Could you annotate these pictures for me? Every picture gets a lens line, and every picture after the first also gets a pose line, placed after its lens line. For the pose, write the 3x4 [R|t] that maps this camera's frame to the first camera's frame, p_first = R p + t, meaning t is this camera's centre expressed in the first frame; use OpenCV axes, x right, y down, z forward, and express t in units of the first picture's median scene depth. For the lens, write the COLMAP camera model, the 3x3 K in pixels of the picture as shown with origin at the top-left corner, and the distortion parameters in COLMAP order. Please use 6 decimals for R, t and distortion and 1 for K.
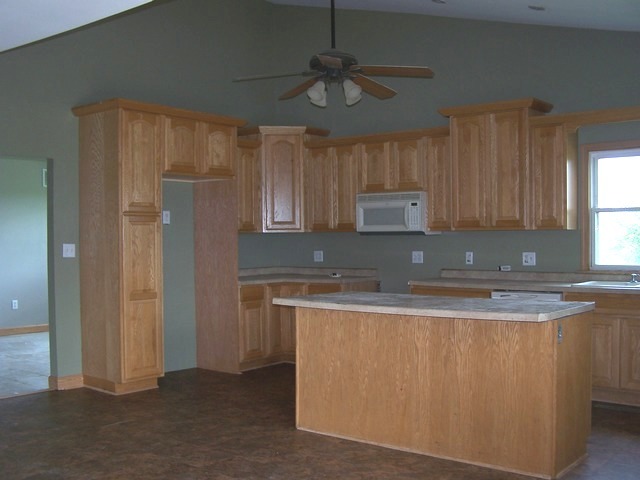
lens RADIAL K [[748.5, 0, 320.0], [0, 748.5, 240.0], [0, 0, 1]] dist [-0.141660, 0.213038]
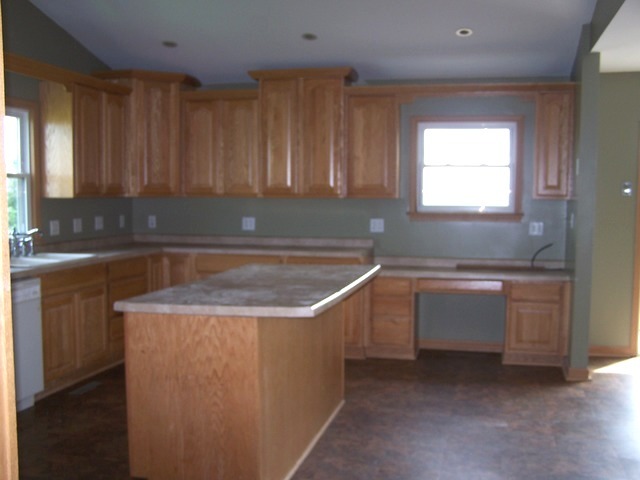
lens RADIAL K [[726.0, 0, 320.0], [0, 726.0, 240.0], [0, 0, 1]] dist [-0.191102, 0.302115]
pose [[-0.425688, -0.049818, 0.903497, -0.591931], [0.010618, 0.998140, 0.060039, -0.013099], [-0.904808, 0.035151, -0.424367, 1.224571]]
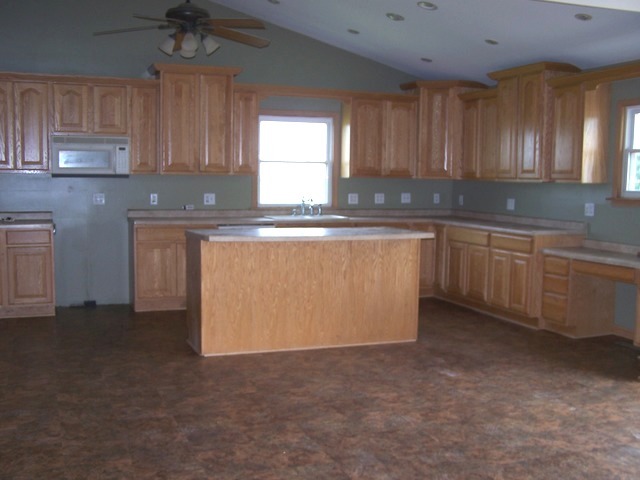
lens RADIAL K [[726.0, 0, 320.0], [0, 726.0, 240.0], [0, 0, 1]] dist [-0.191102, 0.302115]
pose [[0.498056, -0.057065, 0.865265, -0.862083], [-0.011014, 0.997336, 0.072114, 0.006822], [-0.867075, -0.045447, 0.496100, 0.343102]]
